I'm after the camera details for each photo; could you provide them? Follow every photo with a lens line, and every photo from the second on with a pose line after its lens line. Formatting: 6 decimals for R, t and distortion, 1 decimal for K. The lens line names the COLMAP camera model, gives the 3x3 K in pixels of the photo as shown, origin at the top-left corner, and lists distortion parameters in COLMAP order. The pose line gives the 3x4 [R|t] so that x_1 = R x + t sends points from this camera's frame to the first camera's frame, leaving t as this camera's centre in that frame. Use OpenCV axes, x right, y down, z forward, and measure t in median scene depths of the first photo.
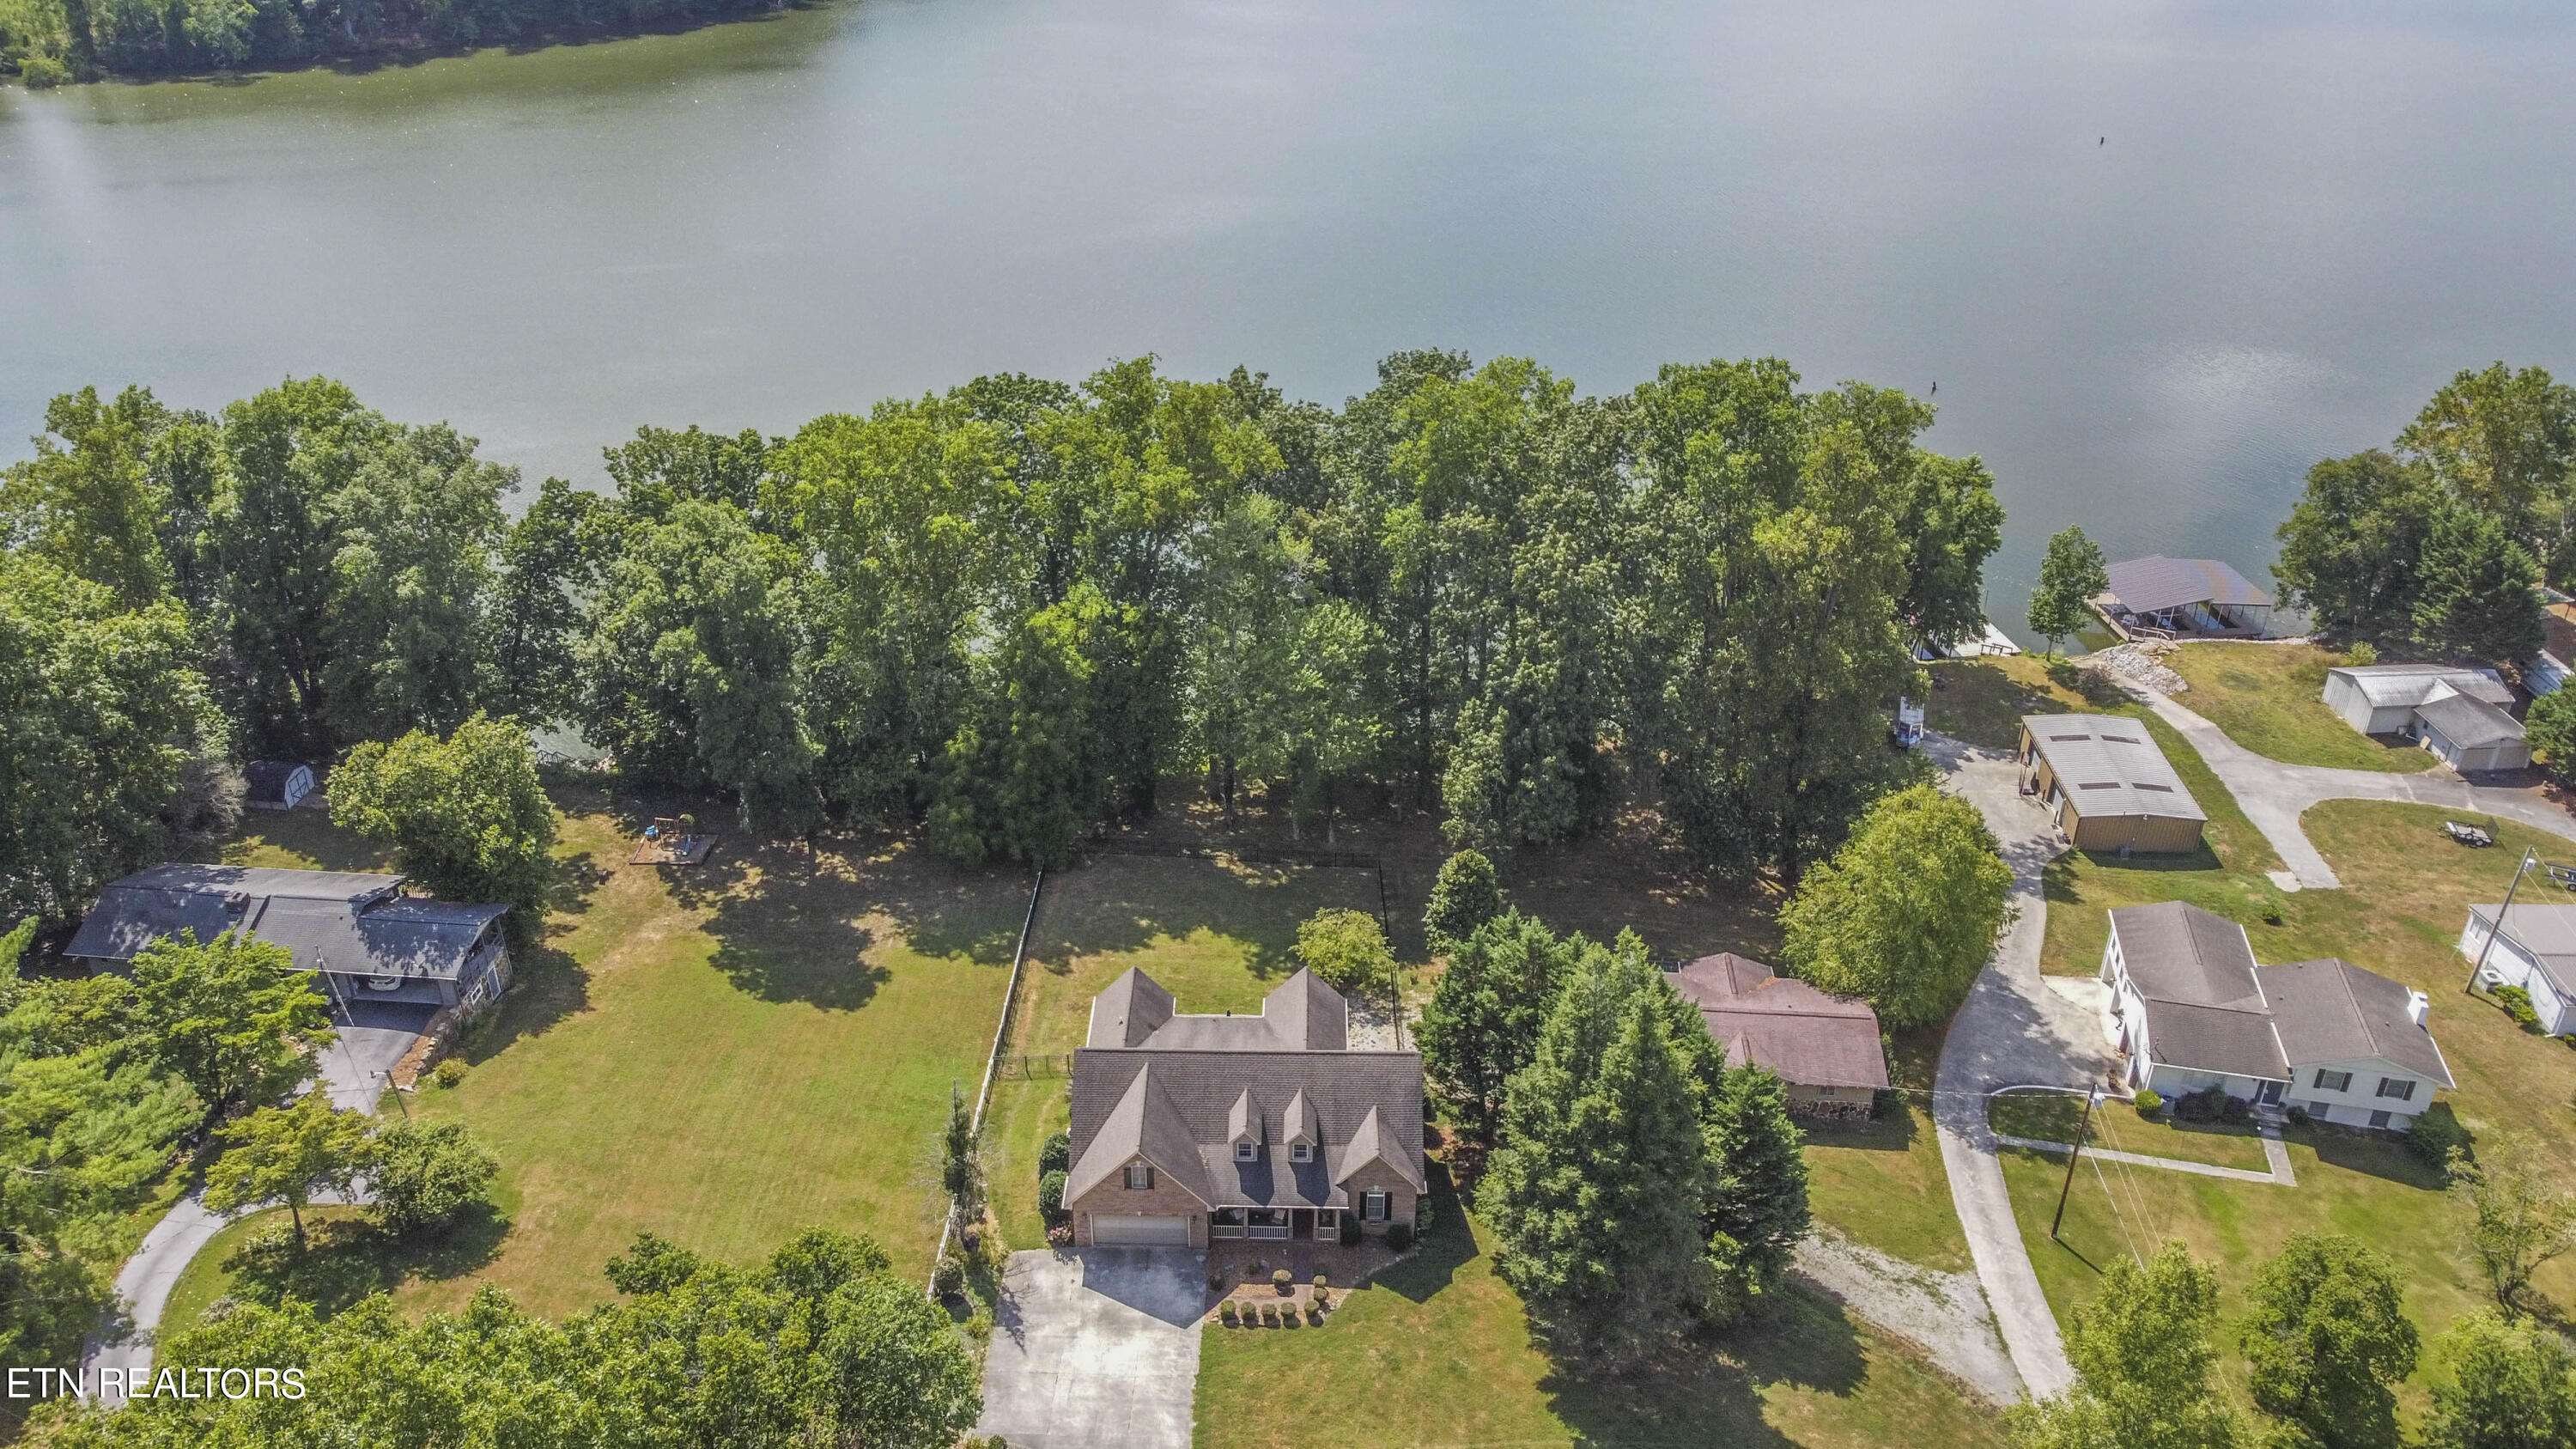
lens RADIAL K [[1934.9, 0, 1288.0], [0, 1934.9, 724.5], [0, 0, 1]] dist [-0.004590, 0.006257]
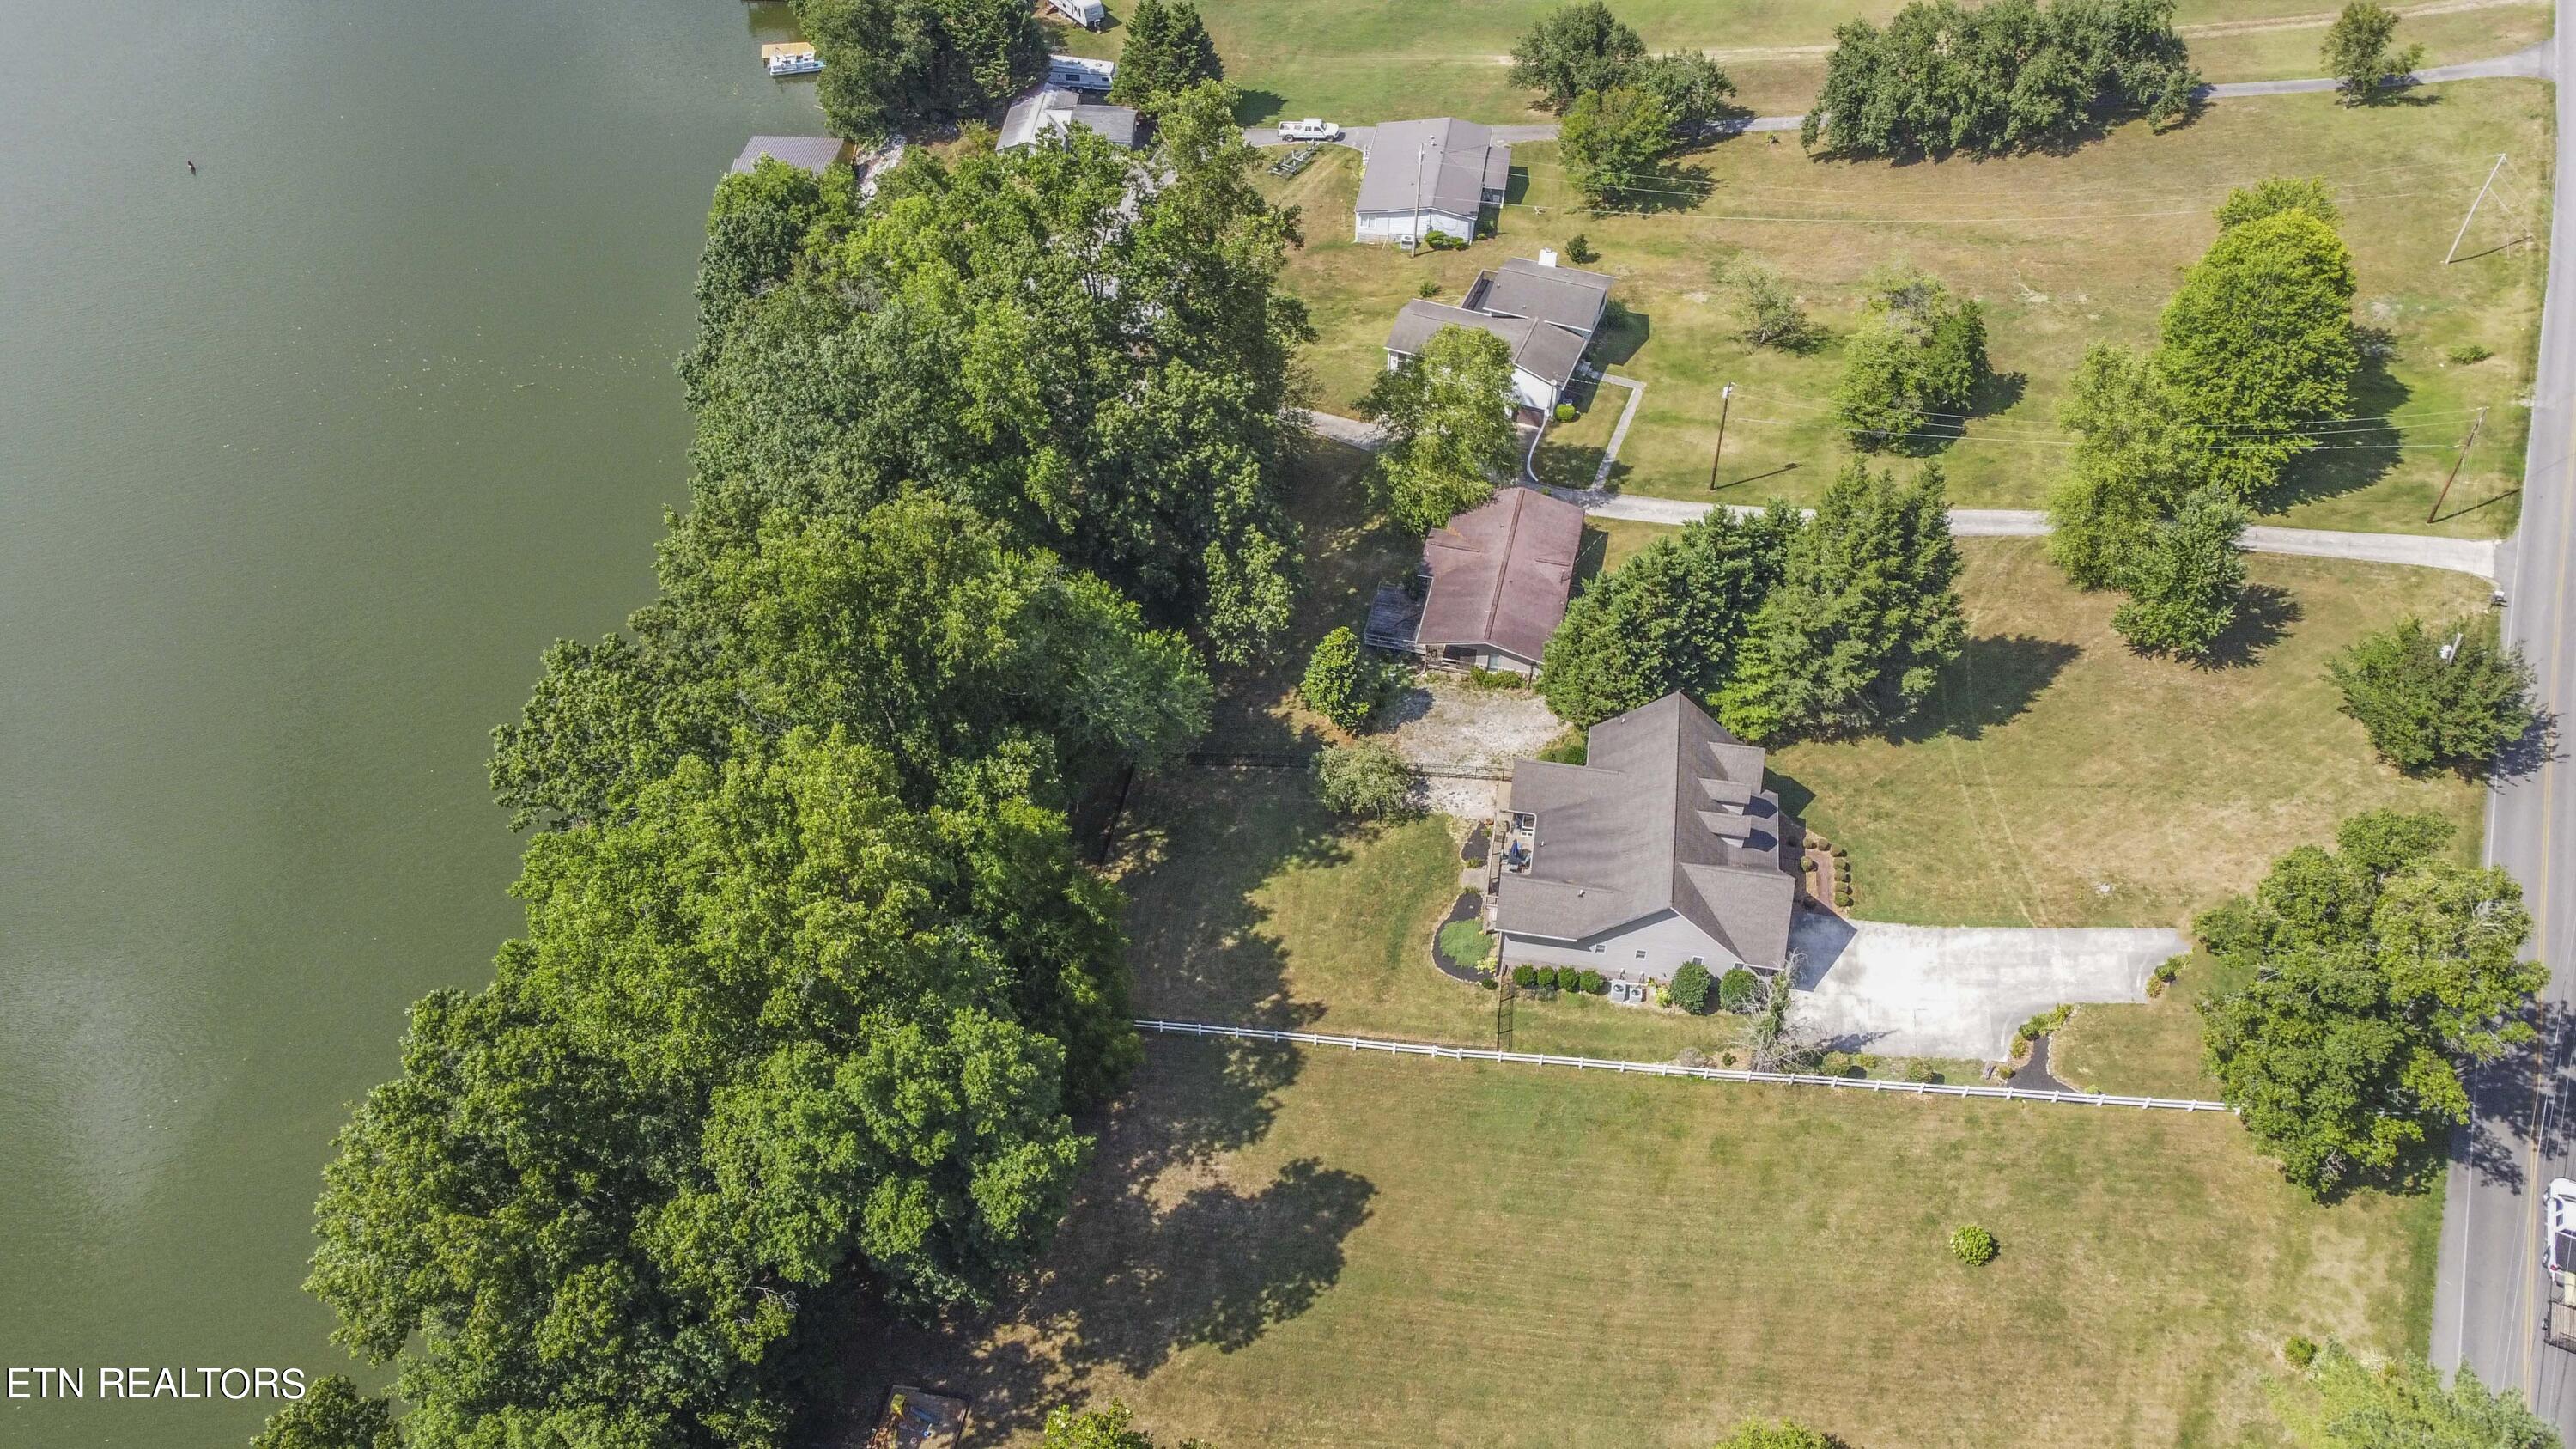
lens RADIAL K [[1904.6, 0, 1298.0], [0, 1904.6, 719.8], [0, 0, 1]] dist [0.004388, -0.002853]
pose [[0.162919, -0.708908, 0.686227, -0.697369], [0.482364, 0.663960, 0.571386, -0.539148], [-0.860687, 0.237921, 0.450123, 0.564242]]
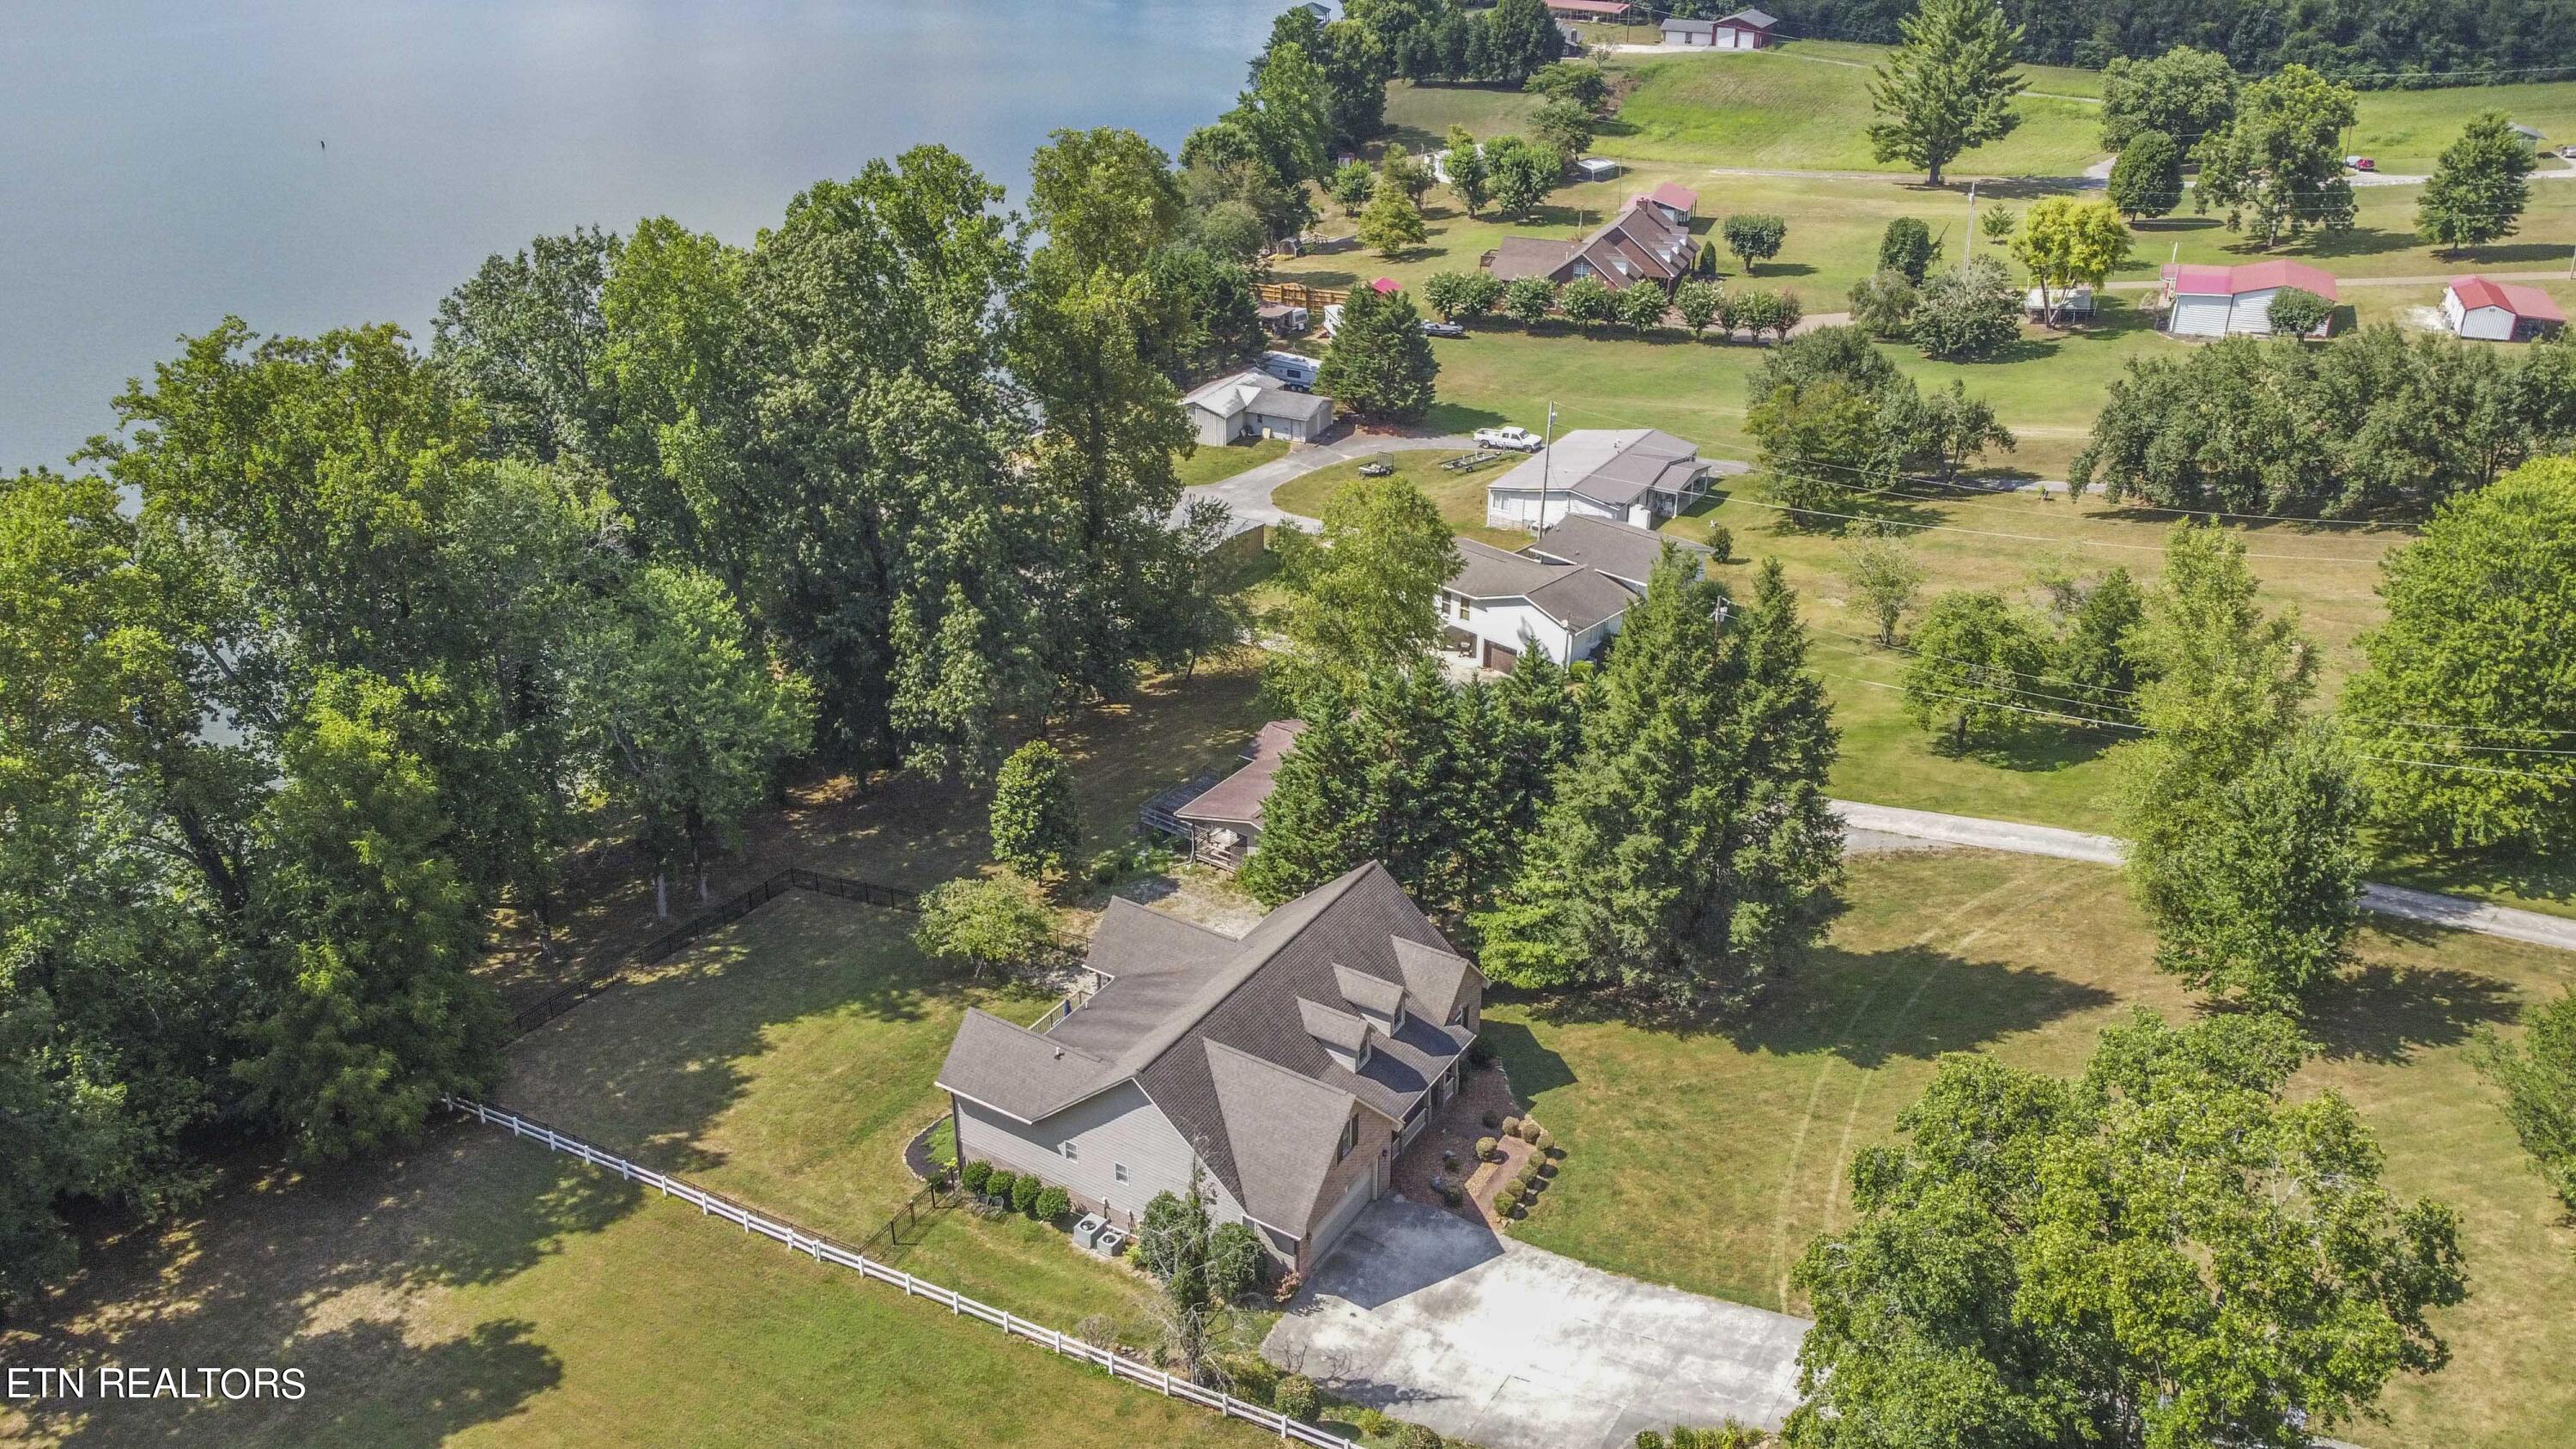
lens RADIAL K [[1934.9, 0, 1288.0], [0, 1934.9, 724.5], [0, 0, 1]] dist [-0.004590, 0.006257]
pose [[0.525450, -0.394376, 0.753903, -0.473806], [0.426398, 0.888840, 0.167776, -0.033680], [-0.736266, 0.233305, 0.635202, 0.410328]]
